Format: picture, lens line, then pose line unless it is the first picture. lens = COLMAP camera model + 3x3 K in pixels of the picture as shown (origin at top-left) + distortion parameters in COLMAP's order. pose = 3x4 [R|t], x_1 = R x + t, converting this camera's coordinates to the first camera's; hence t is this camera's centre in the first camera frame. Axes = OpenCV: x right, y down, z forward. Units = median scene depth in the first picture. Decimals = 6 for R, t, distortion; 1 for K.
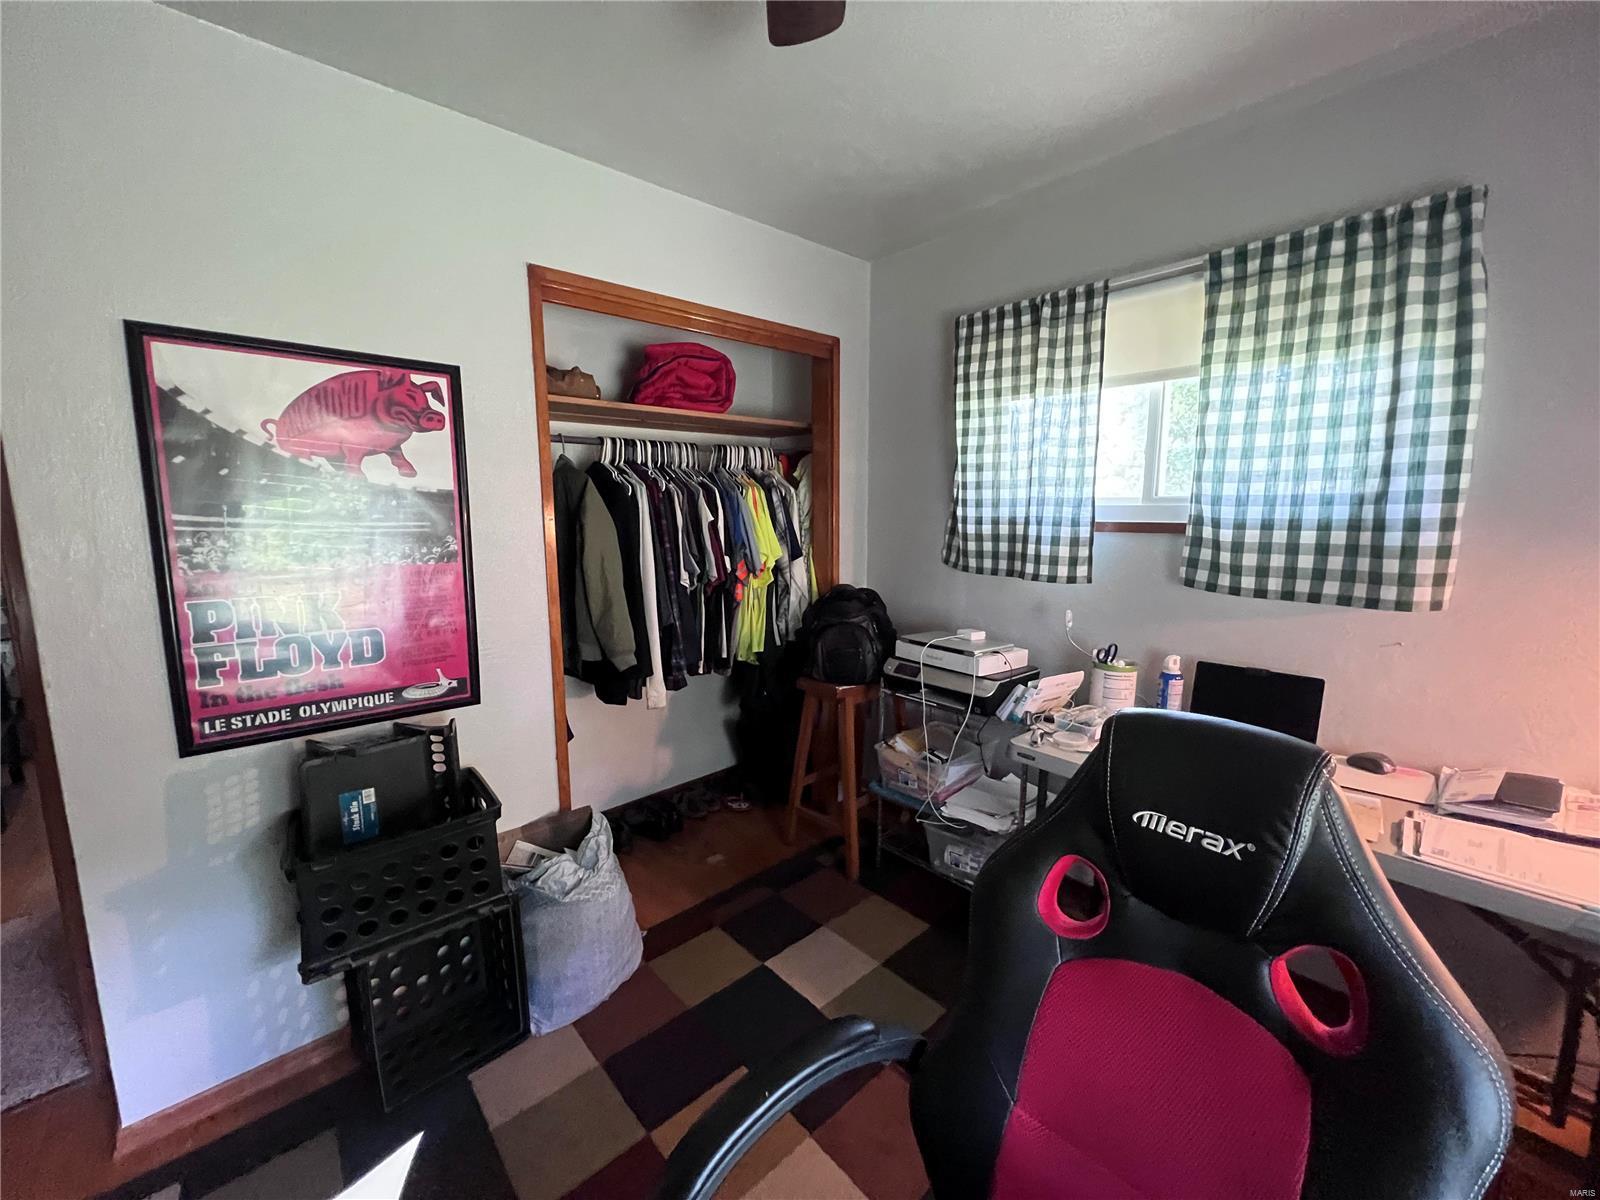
lens RADIAL K [[640.3, 0, 795.4], [0, 640.3, 598.0], [0, 0, 1]] dist [-0.003913, 0.000482]
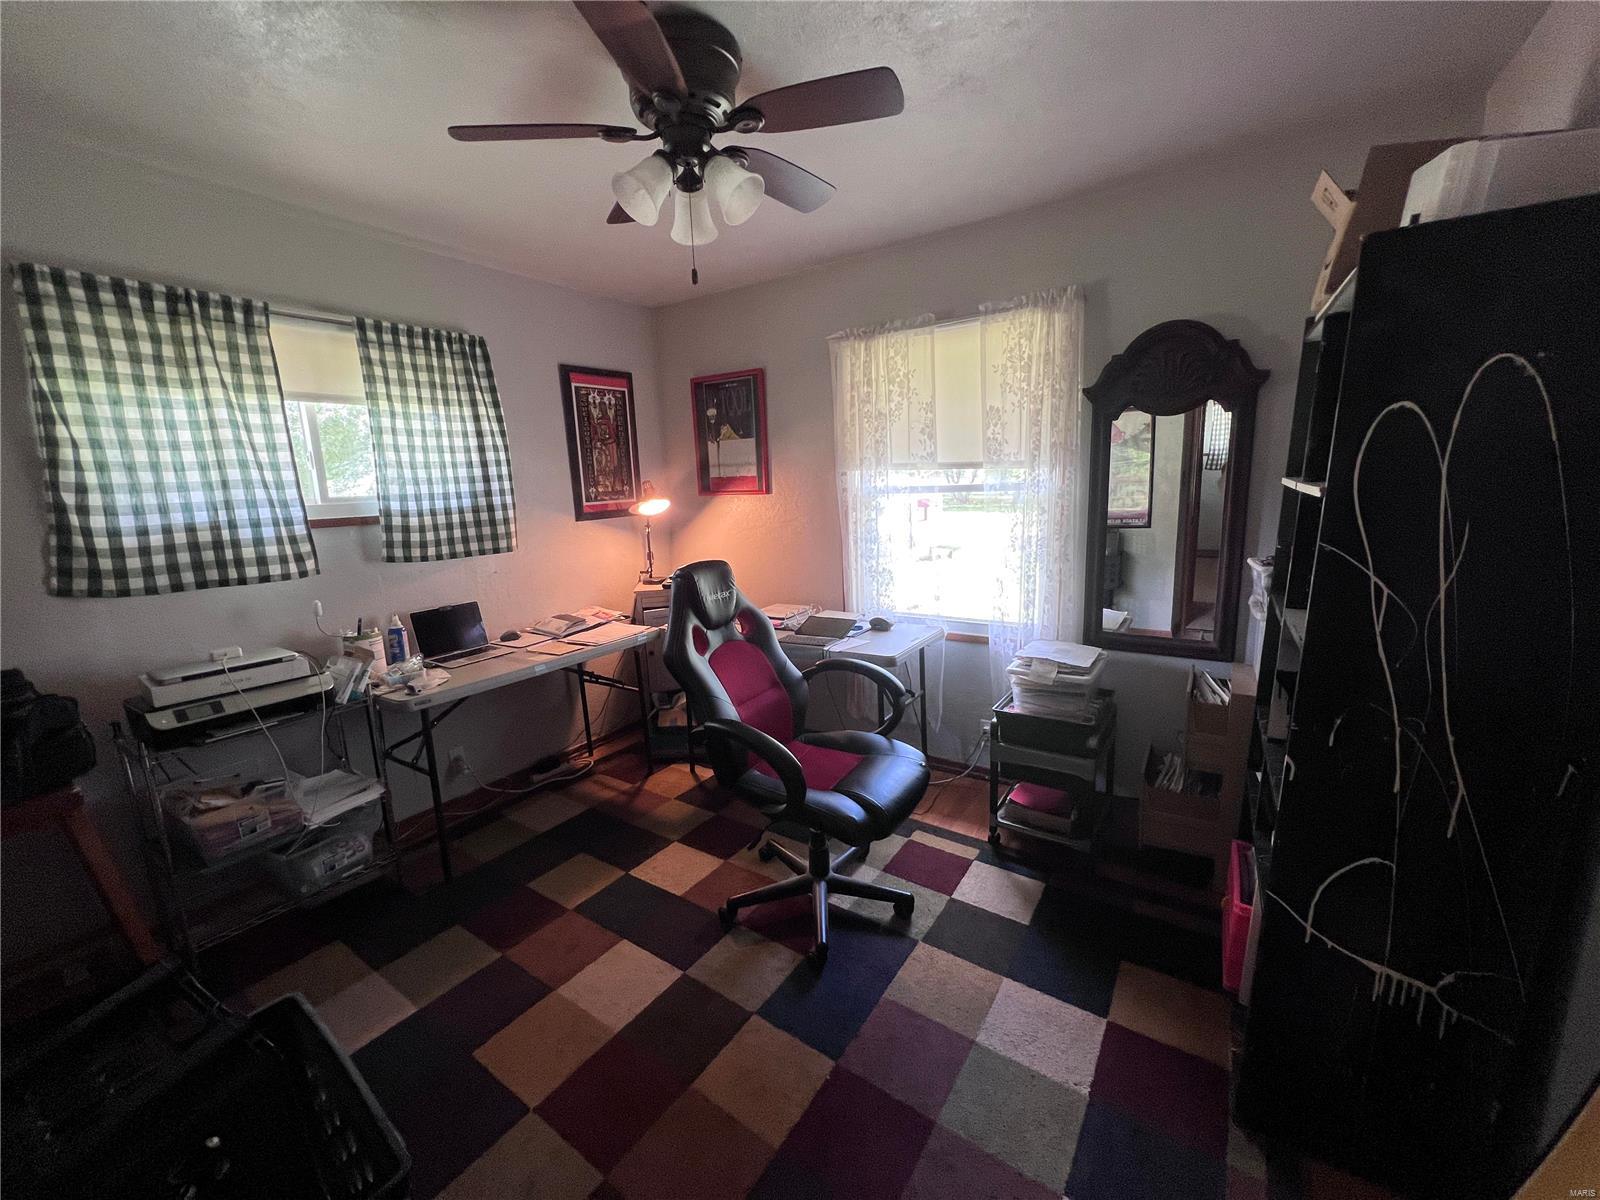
lens RADIAL K [[640.3, 0, 795.4], [0, 640.3, 598.0], [0, 0, 1]] dist [-0.003913, 0.000482]
pose [[-0.230609, -0.169731, 0.958129, -0.879601], [0.168661, 0.962792, 0.211151, -0.084445], [-0.958318, 0.210292, -0.193402, 0.447933]]
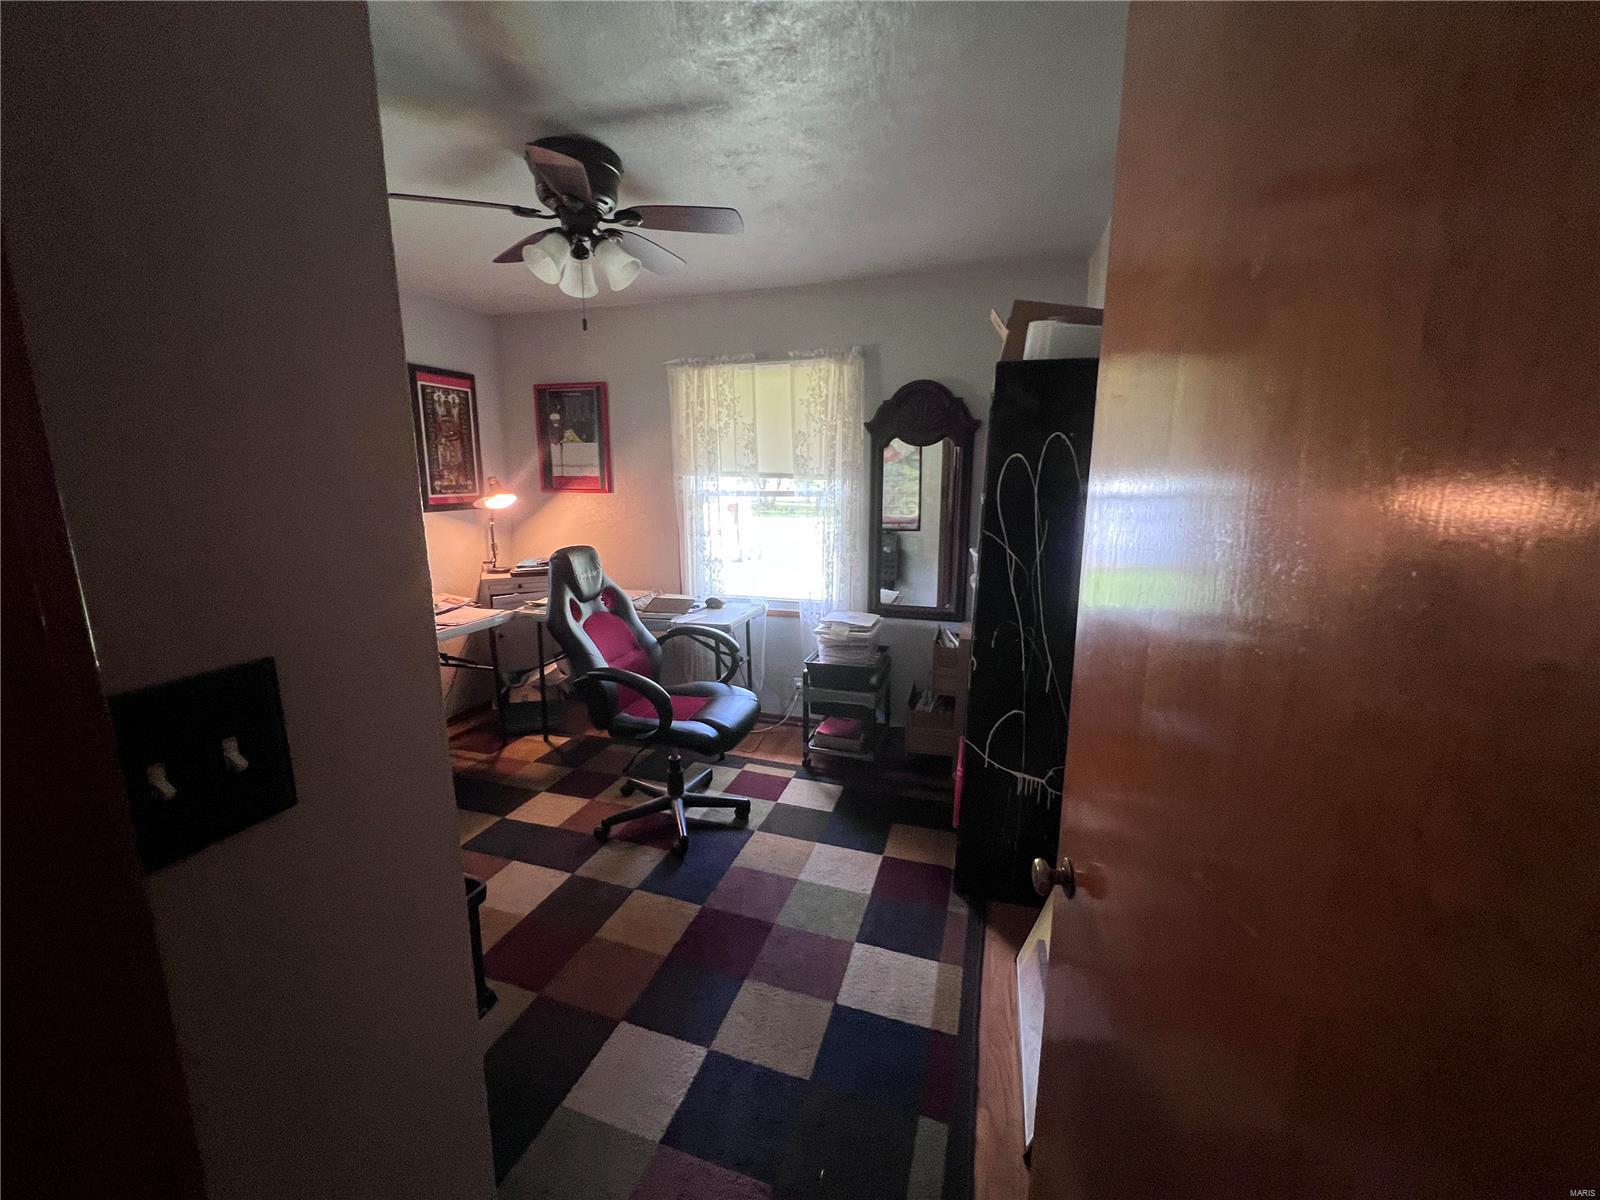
lens RADIAL K [[640.3, 0, 795.4], [0, 640.3, 598.0], [0, 0, 1]] dist [-0.003913, 0.000482]
pose [[-0.502755, -0.158901, 0.849699, -1.152741], [0.113950, 0.962199, 0.247362, -0.112508], [-0.856886, 0.221185, -0.465644, 0.621566]]
